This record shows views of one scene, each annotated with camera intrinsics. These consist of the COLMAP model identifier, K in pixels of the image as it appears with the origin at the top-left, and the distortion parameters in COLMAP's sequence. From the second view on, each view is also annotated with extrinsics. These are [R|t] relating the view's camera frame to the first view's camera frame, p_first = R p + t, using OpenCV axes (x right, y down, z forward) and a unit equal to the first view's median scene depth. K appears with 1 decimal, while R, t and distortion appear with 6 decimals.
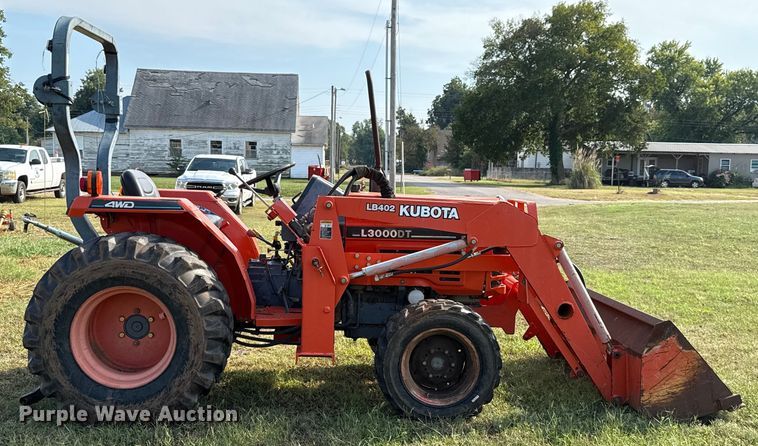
lens RADIAL K [[733.9, 0, 376.8], [0, 733.9, 217.6], [0, 0, 1]] dist [0.063948, 0.000000]
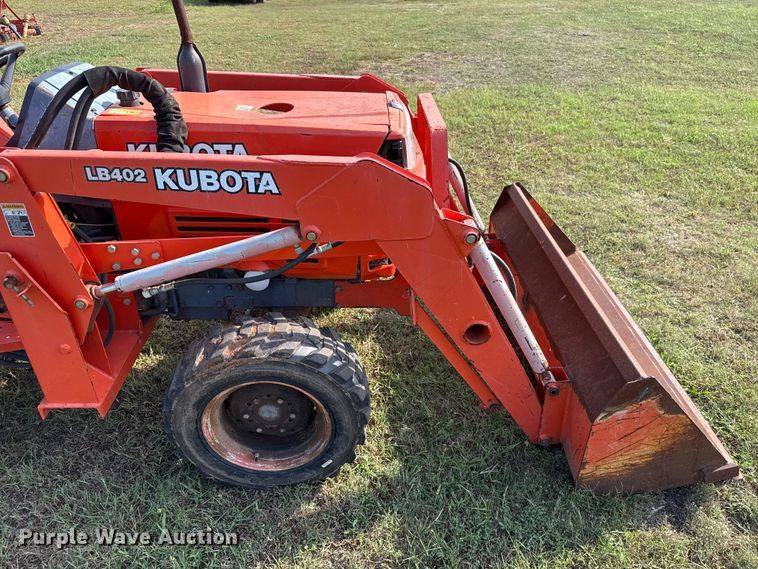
lens RADIAL K [[540.9, 0, 384.2], [0, 540.9, 281.9], [0, 0, 1]] dist [0.027857, -0.037313]
pose [[0.999856, -0.006841, -0.015542, 0.190115], [0.013322, 0.883543, 0.468160, -0.118139], [0.010529, -0.468300, 0.883507, 0.644133]]
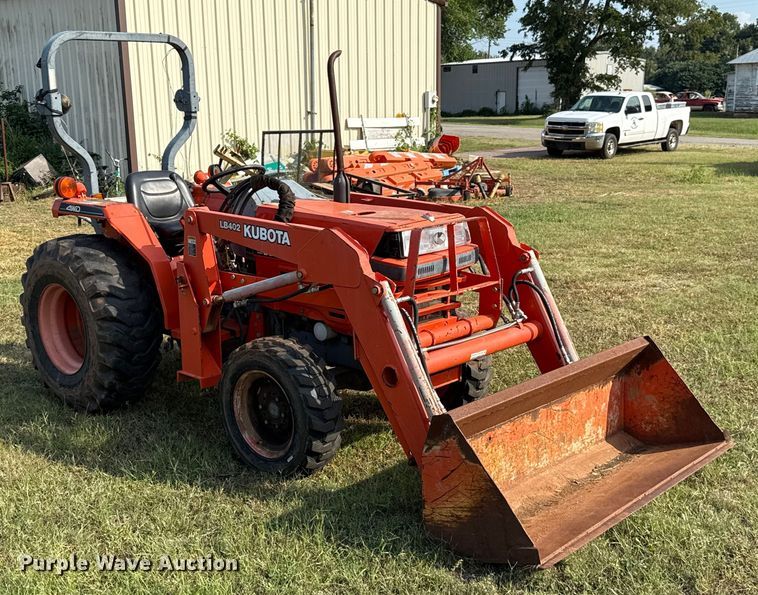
lens RADIAL K [[893.9, 0, 377.3], [0, 893.9, 295.2], [0, 0, 1]] dist [0.060072, 0.000000]
pose [[0.709134, 0.114614, -0.695696, 0.888401], [-0.017426, 0.989247, 0.145213, -0.090663], [0.704859, -0.090852, 0.703506, 0.358044]]
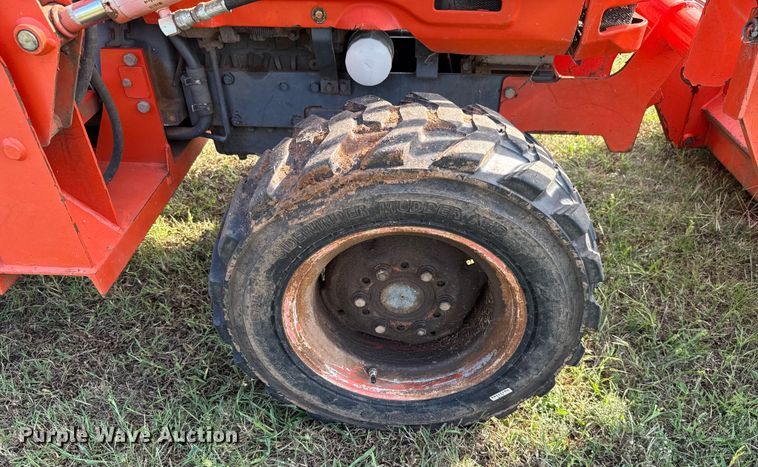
lens RADIAL K [[533.6, 0, 386.0], [0, 533.6, 289.5], [0, 0, 1]] dist [0.047908, -0.045533]
pose [[0.996355, 0.033556, -0.078432, 0.095504], [0.019390, 0.806249, 0.591259, 0.048403], [0.083076, -0.590624, 0.802659, 0.805437]]
